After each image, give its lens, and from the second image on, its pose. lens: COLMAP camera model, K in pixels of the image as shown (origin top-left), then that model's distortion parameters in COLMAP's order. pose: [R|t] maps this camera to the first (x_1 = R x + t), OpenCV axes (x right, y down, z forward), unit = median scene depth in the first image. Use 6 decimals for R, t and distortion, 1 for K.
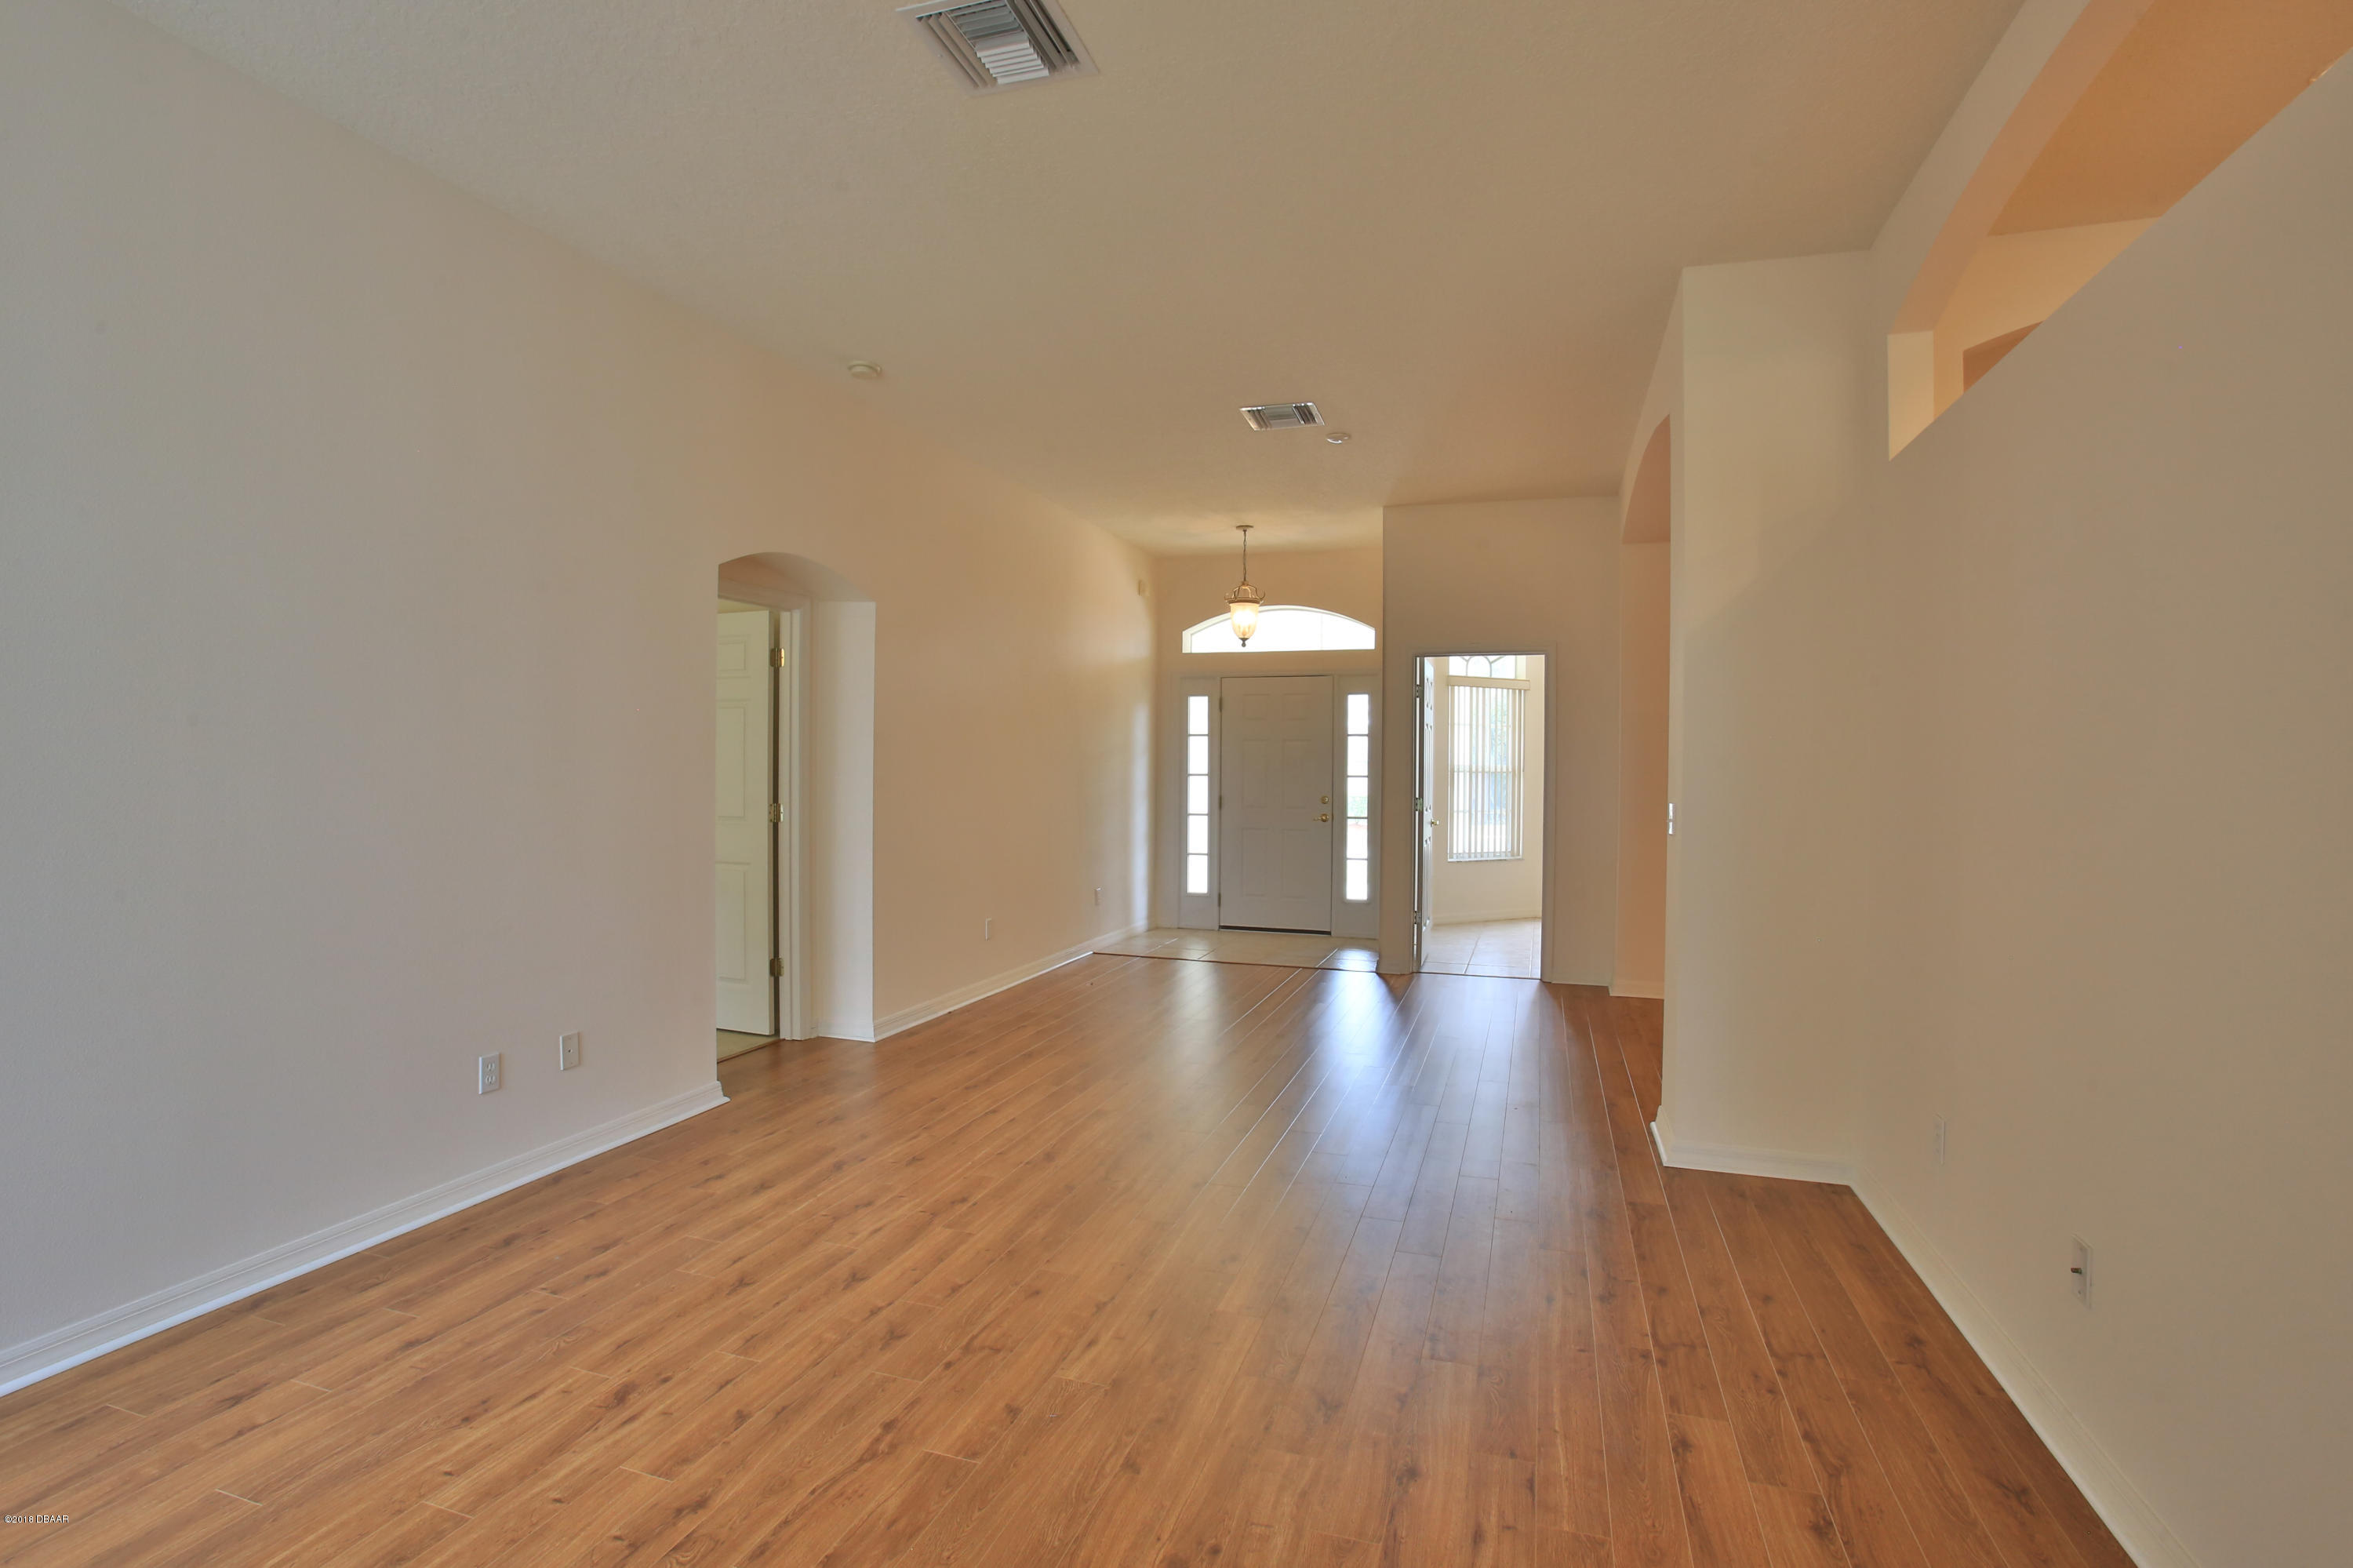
lens RADIAL K [[1137.2, 0, 1157.9], [0, 1137.2, 774.7], [0, 0, 1]] dist [-0.075223, 0.028862]
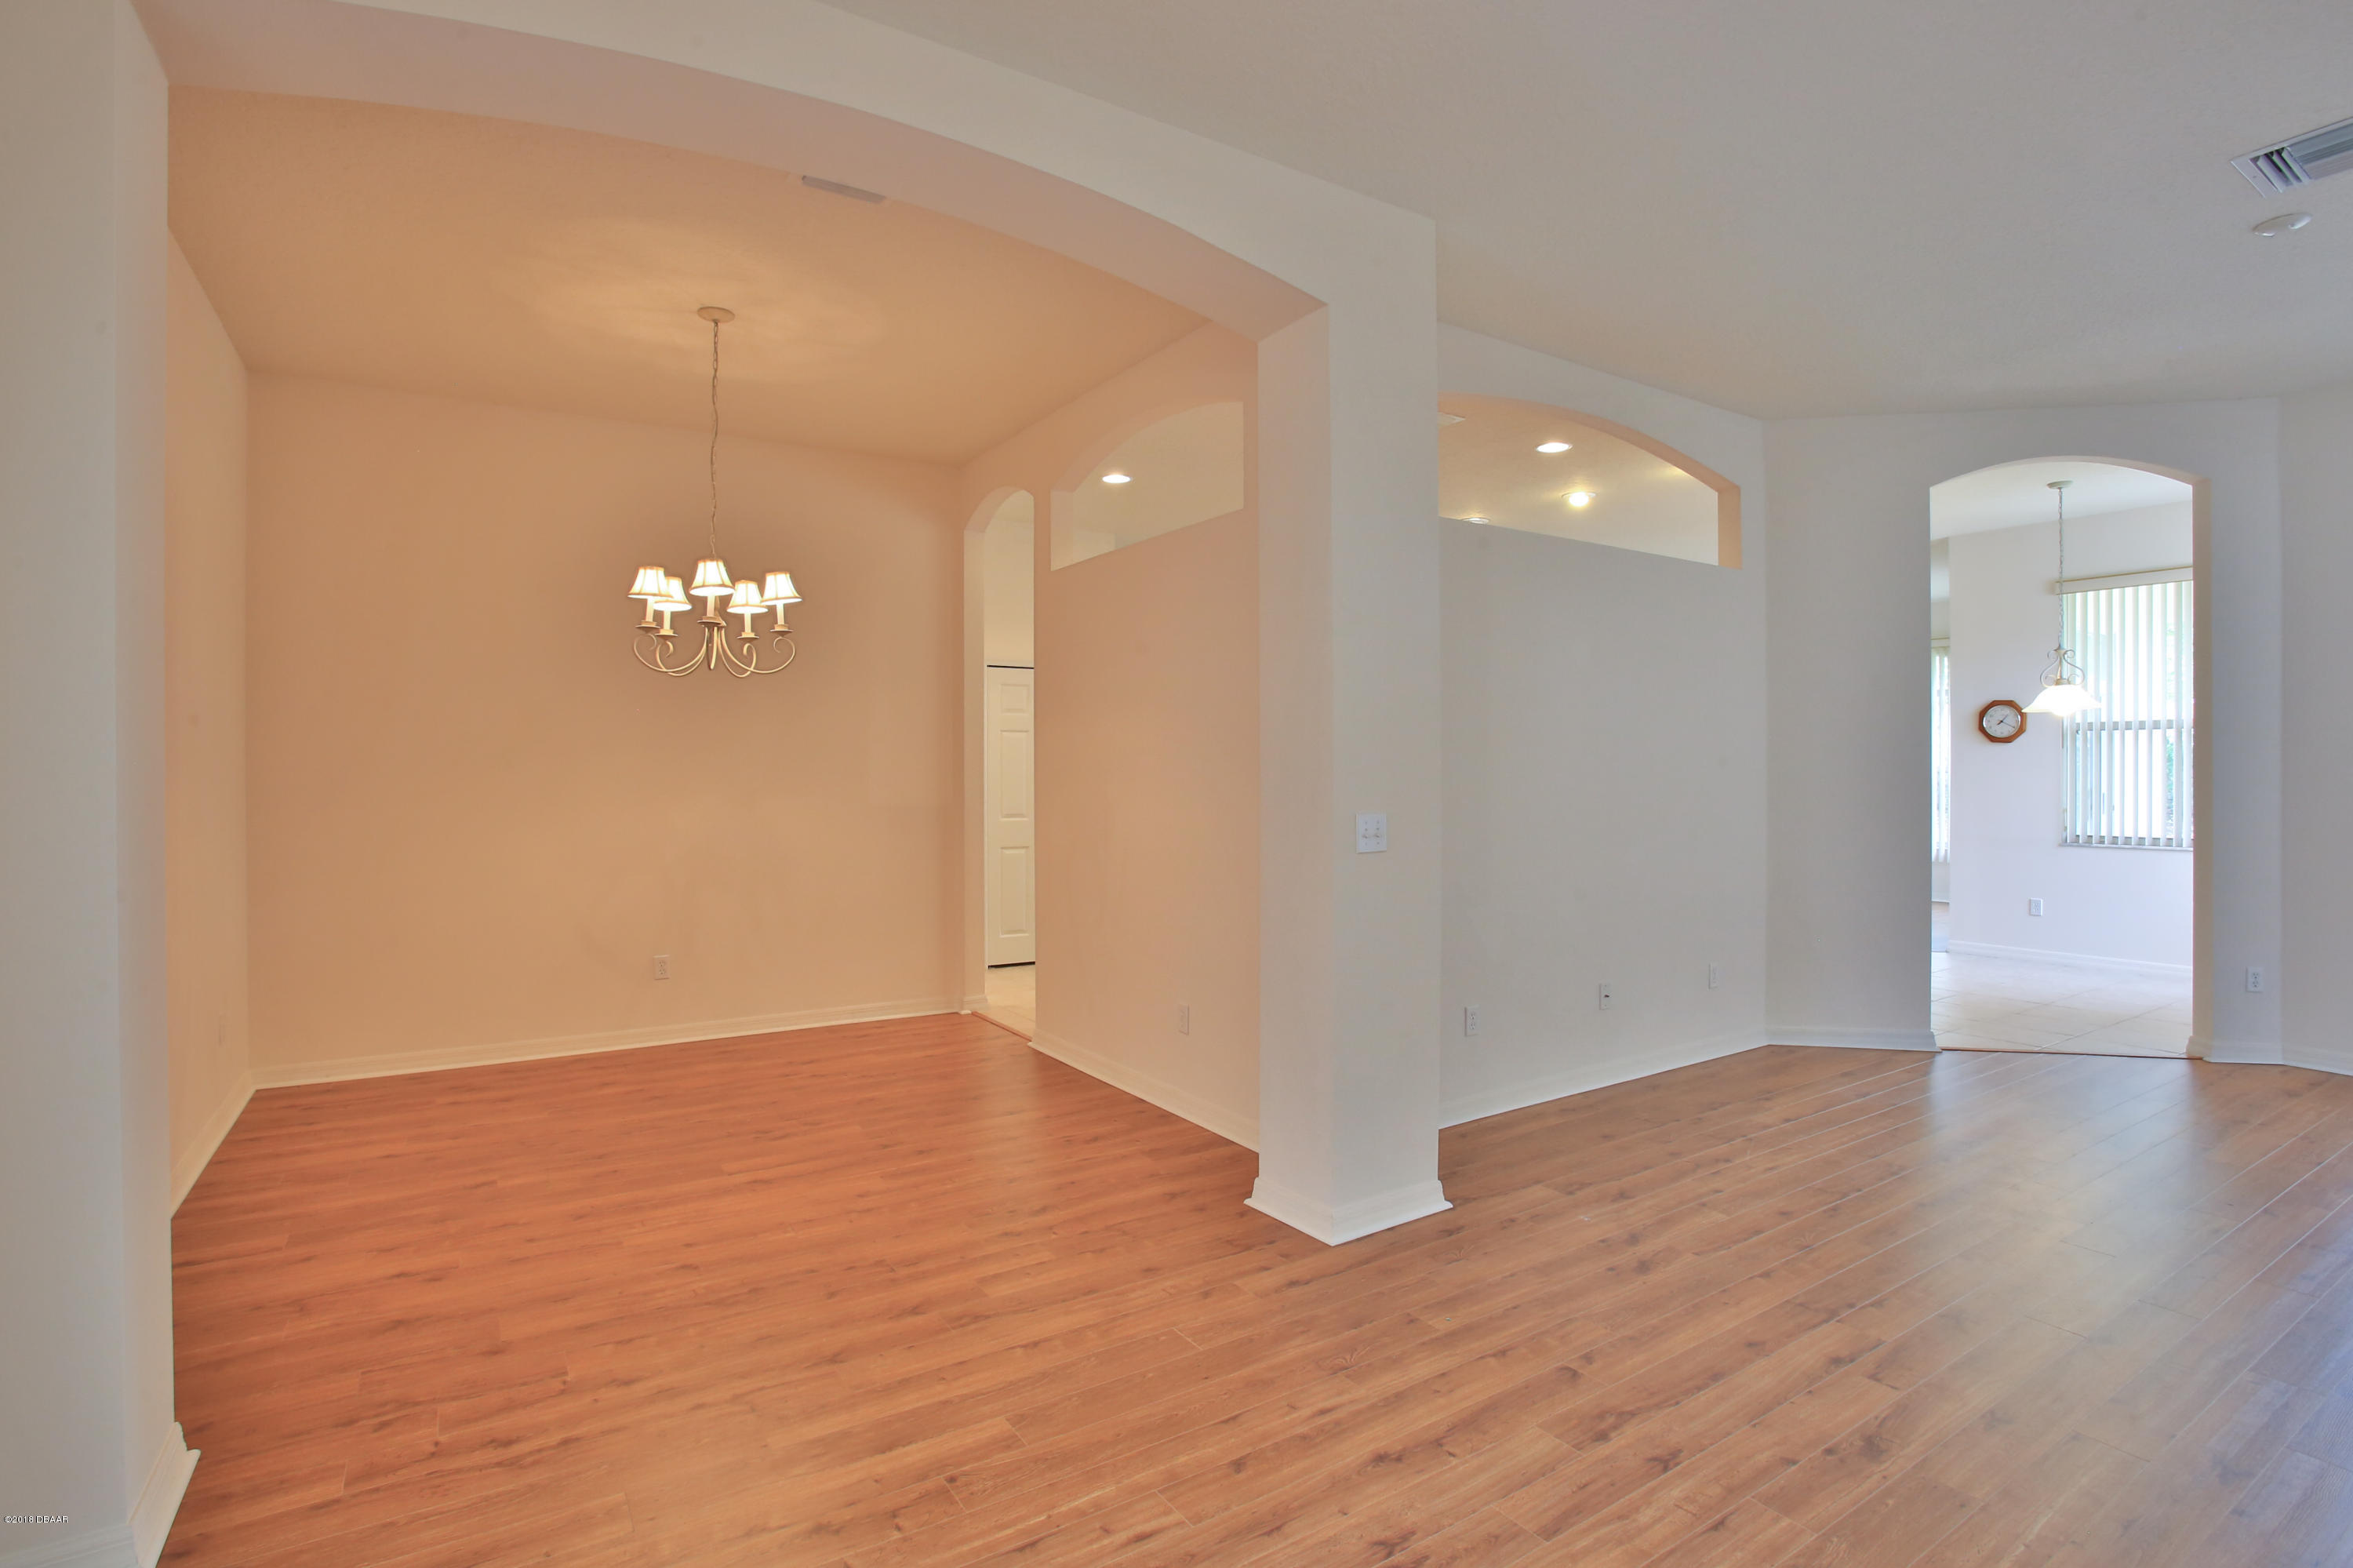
lens RADIAL K [[1137.2, 0, 1157.9], [0, 1137.2, 774.7], [0, 0, 1]] dist [-0.075223, 0.028862]
pose [[-0.772639, -0.007708, 0.634799, 0.025247], [0.002687, 0.999878, 0.015411, -0.007369], [-0.634841, 0.013613, -0.772523, 0.771966]]
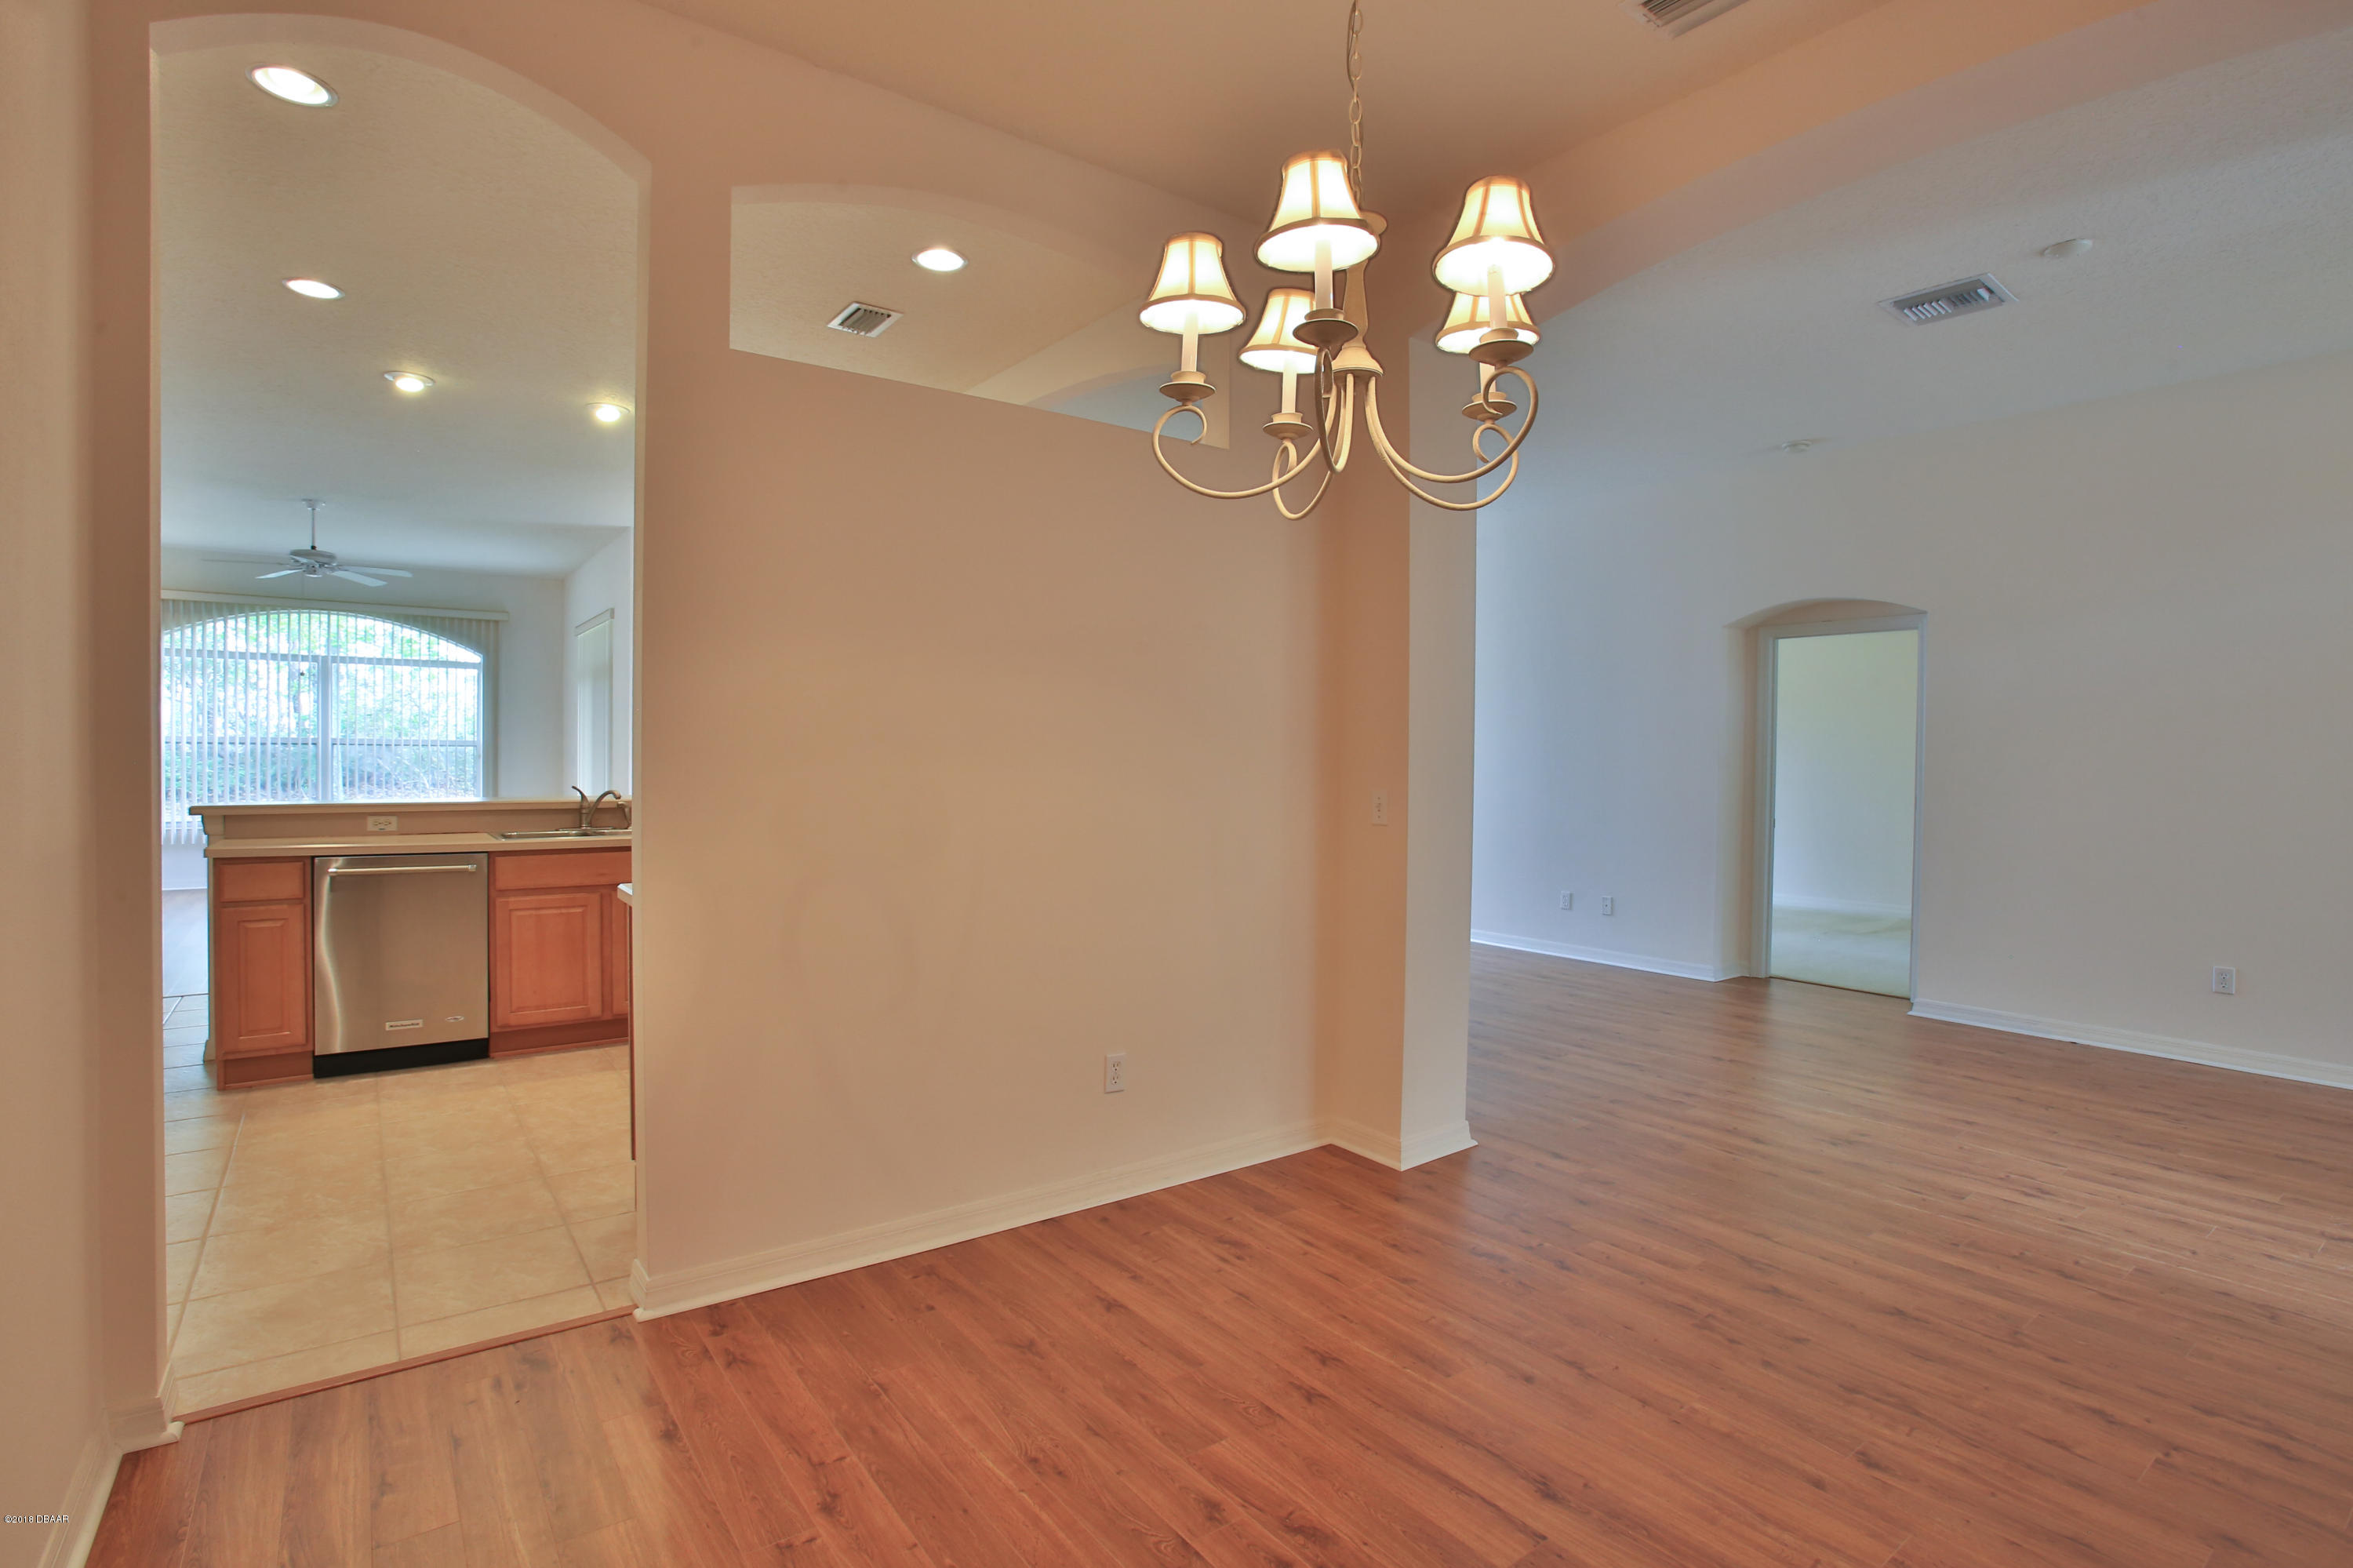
lens RADIAL K [[1137.2, 0, 1157.9], [0, 1137.2, 774.7], [0, 0, 1]] dist [-0.075223, 0.028862]
pose [[-0.583645, 0.006557, -0.811982, 0.623123], [-0.021336, 0.999498, 0.023408, -0.002065], [0.811728, 0.030986, -0.583213, 0.613313]]
